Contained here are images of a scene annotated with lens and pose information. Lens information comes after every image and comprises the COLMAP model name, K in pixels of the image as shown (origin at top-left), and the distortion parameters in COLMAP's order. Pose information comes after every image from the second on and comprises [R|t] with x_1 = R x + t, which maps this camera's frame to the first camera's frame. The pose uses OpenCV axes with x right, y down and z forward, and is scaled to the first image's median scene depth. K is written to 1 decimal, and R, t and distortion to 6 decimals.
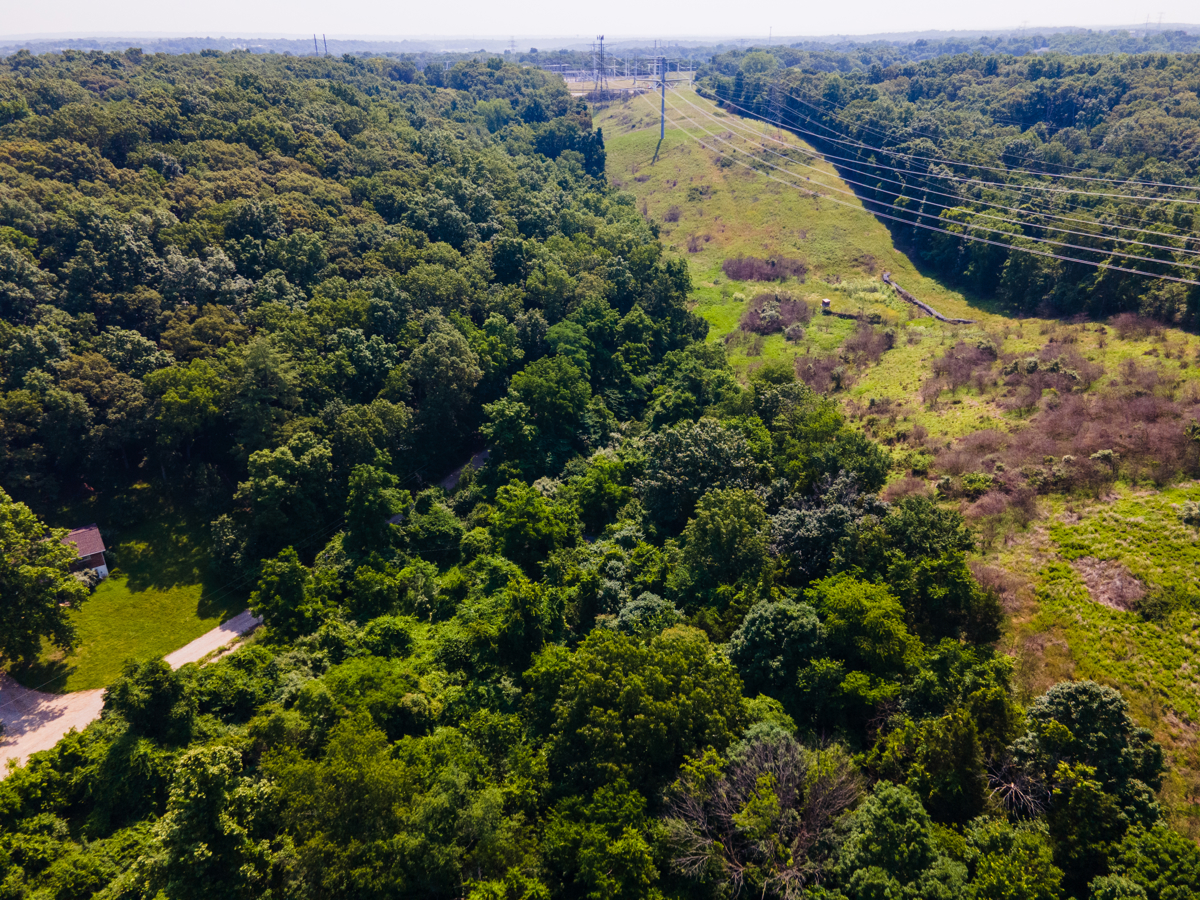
lens RADIAL K [[867.0, 0, 605.1], [0, 867.0, 449.6], [0, 0, 1]] dist [0.041309, 0.009101]
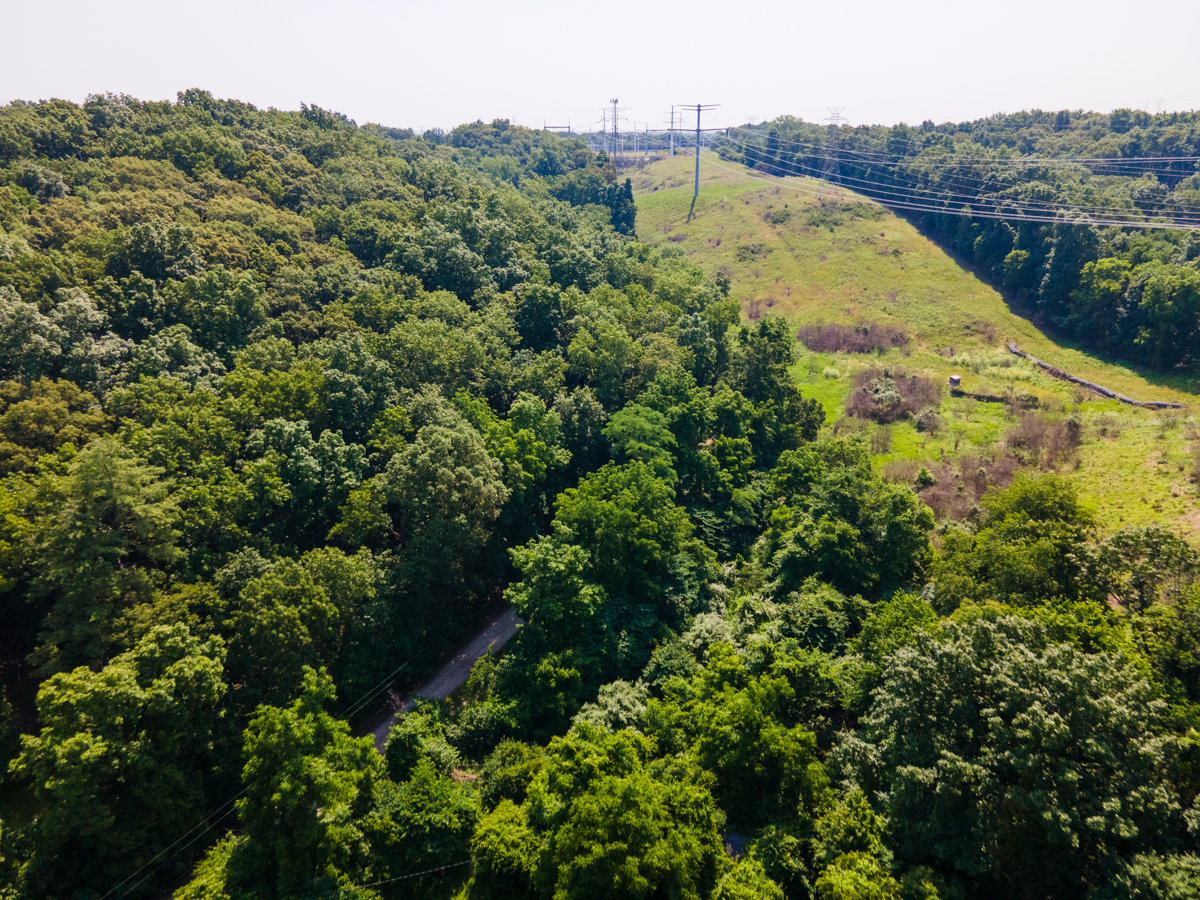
lens RADIAL K [[867.0, 0, 605.1], [0, 867.0, 449.6], [0, 0, 1]] dist [0.041309, 0.009101]
pose [[0.999971, -0.000679, 0.007637, -0.068765], [0.001384, 0.995696, -0.092671, -0.053731], [-0.007541, 0.092679, 0.995667, 0.348040]]
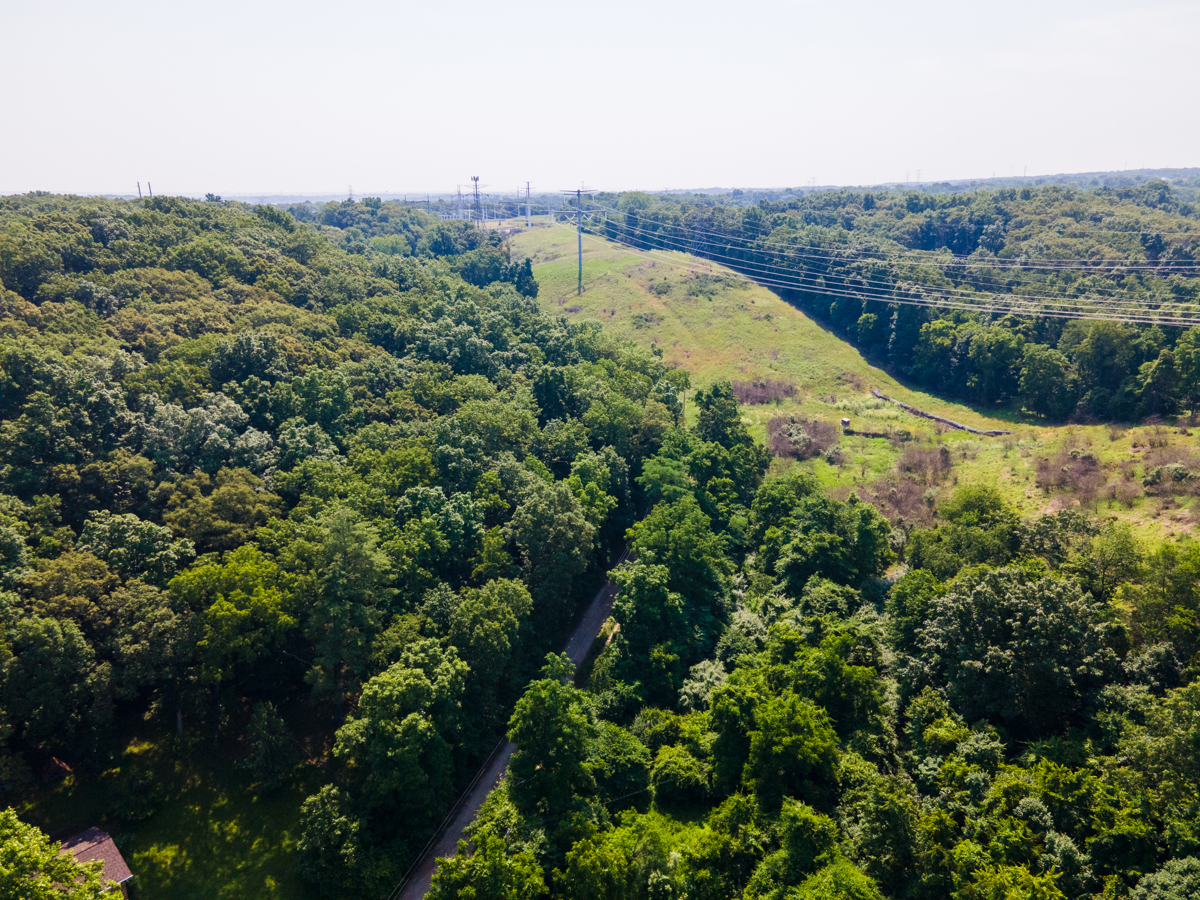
lens RADIAL K [[869.2, 0, 605.2], [0, 869.2, 449.0], [0, 0, 1]] dist [0.042043, 0.012875]
pose [[0.977465, -0.065652, 0.200630, -0.244668], [0.096055, 0.984644, -0.145774, -0.039277], [-0.187979, 0.161761, 0.968761, 0.202401]]
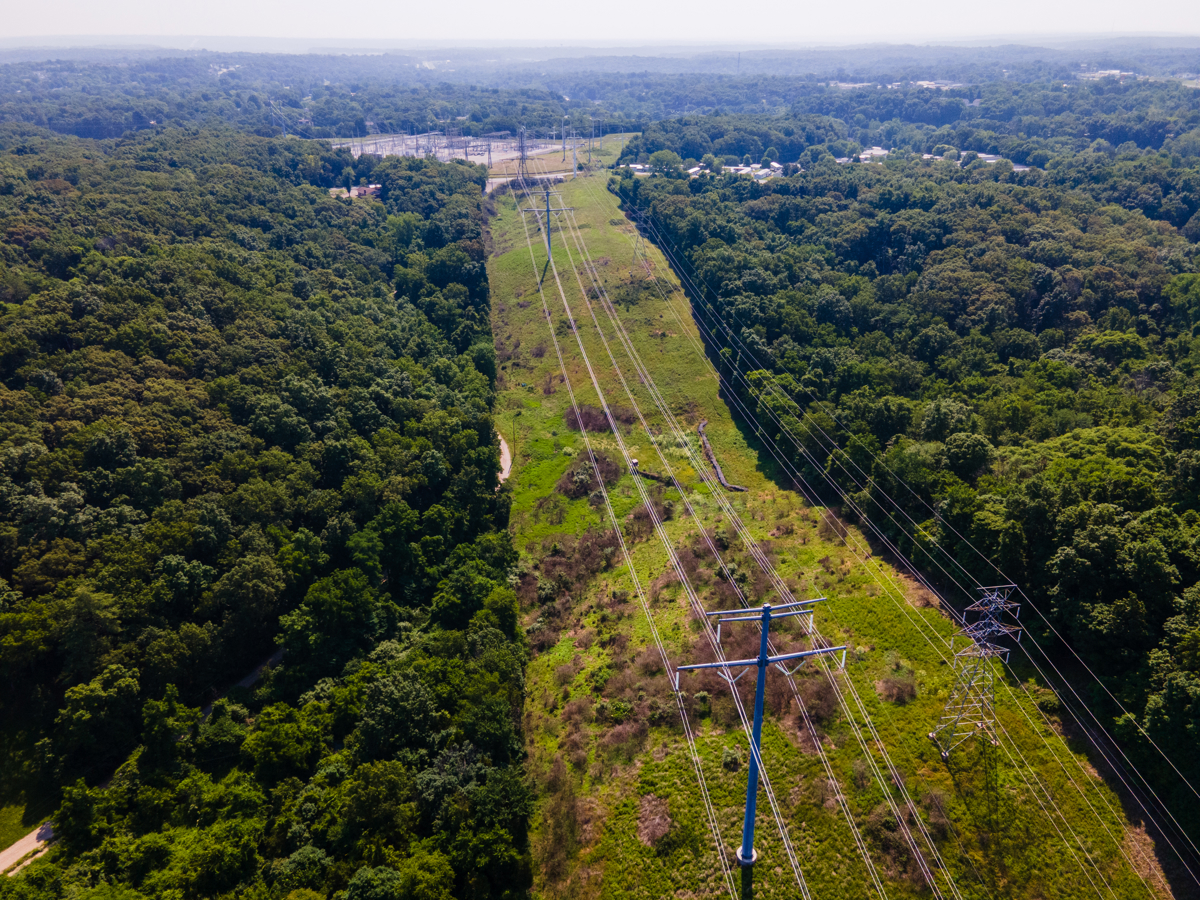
lens RADIAL K [[869.2, 0, 605.2], [0, 869.2, 449.0], [0, 0, 1]] dist [0.042043, 0.012875]
pose [[0.999932, -0.000960, 0.011654, 0.264679], [0.000989, 0.999996, -0.002514, -0.244364], [-0.011652, 0.002525, 0.999929, -0.228605]]
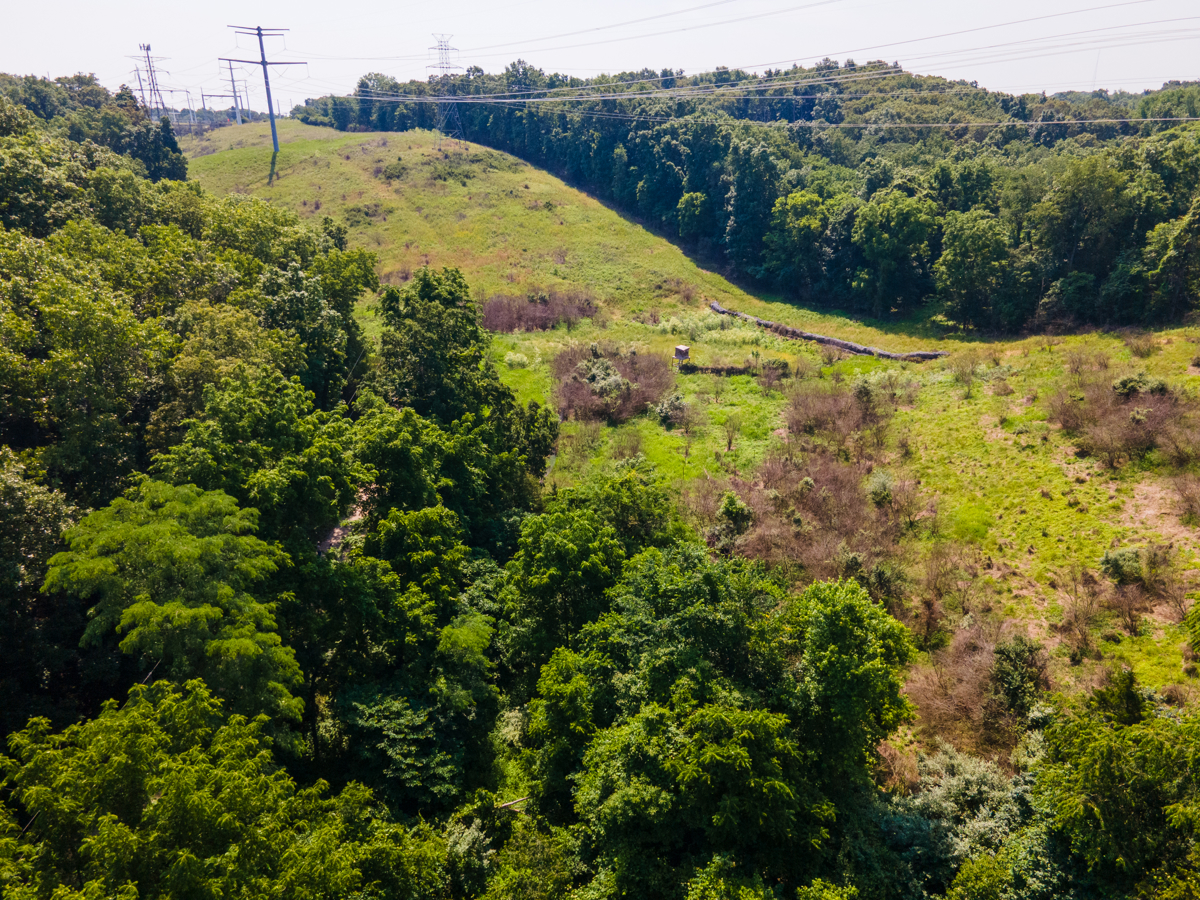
lens RADIAL K [[869.2, 0, 605.2], [0, 869.2, 449.0], [0, 0, 1]] dist [0.042043, 0.012875]
pose [[0.902196, -0.146736, 0.405600, -0.027625], [0.184060, 0.981410, -0.054365, -0.116088], [-0.390083, 0.123703, 0.912433, 0.697699]]
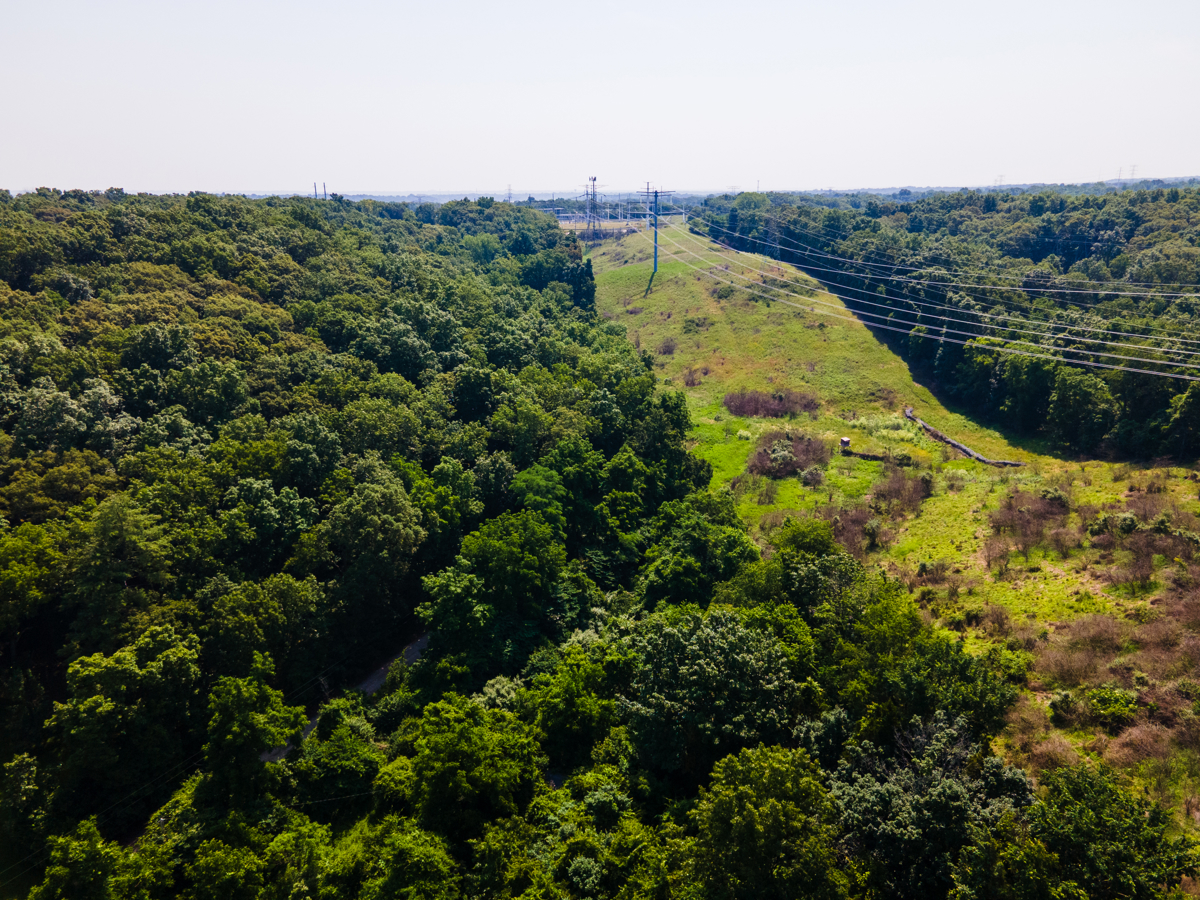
lens RADIAL K [[869.2, 0, 605.2], [0, 869.2, 449.0], [0, 0, 1]] dist [0.042043, 0.012875]
pose [[0.999992, -0.002386, 0.003361, 0.014733], [0.002875, 0.988054, -0.154082, -0.037066], [-0.002953, 0.154090, 0.988052, 0.187594]]
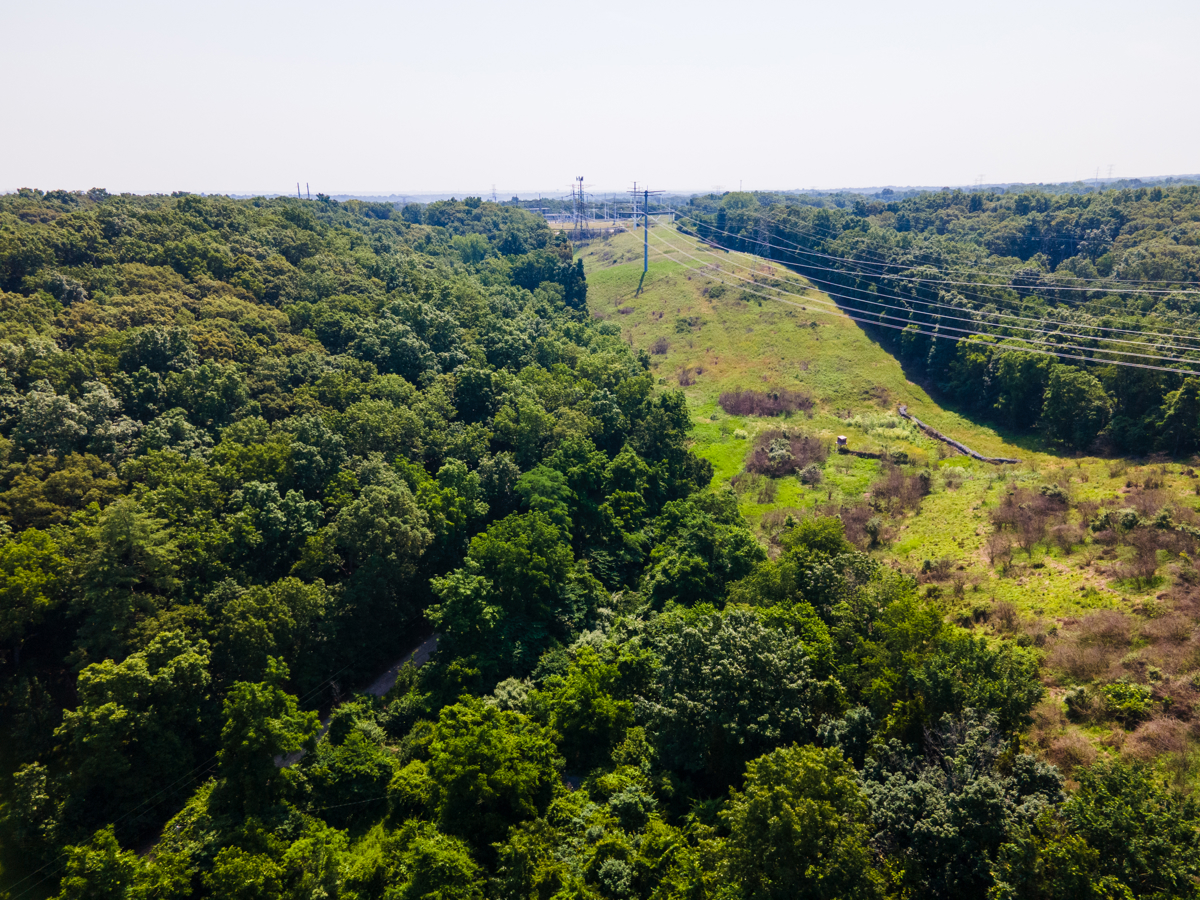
lens RADIAL K [[869.2, 0, 605.2], [0, 869.2, 449.0], [0, 0, 1]] dist [0.042043, 0.012875]
pose [[0.999720, -0.009684, 0.021597, -0.003174], [0.012891, 0.988028, -0.153738, -0.037687], [-0.019850, 0.153973, 0.987876, 0.189176]]
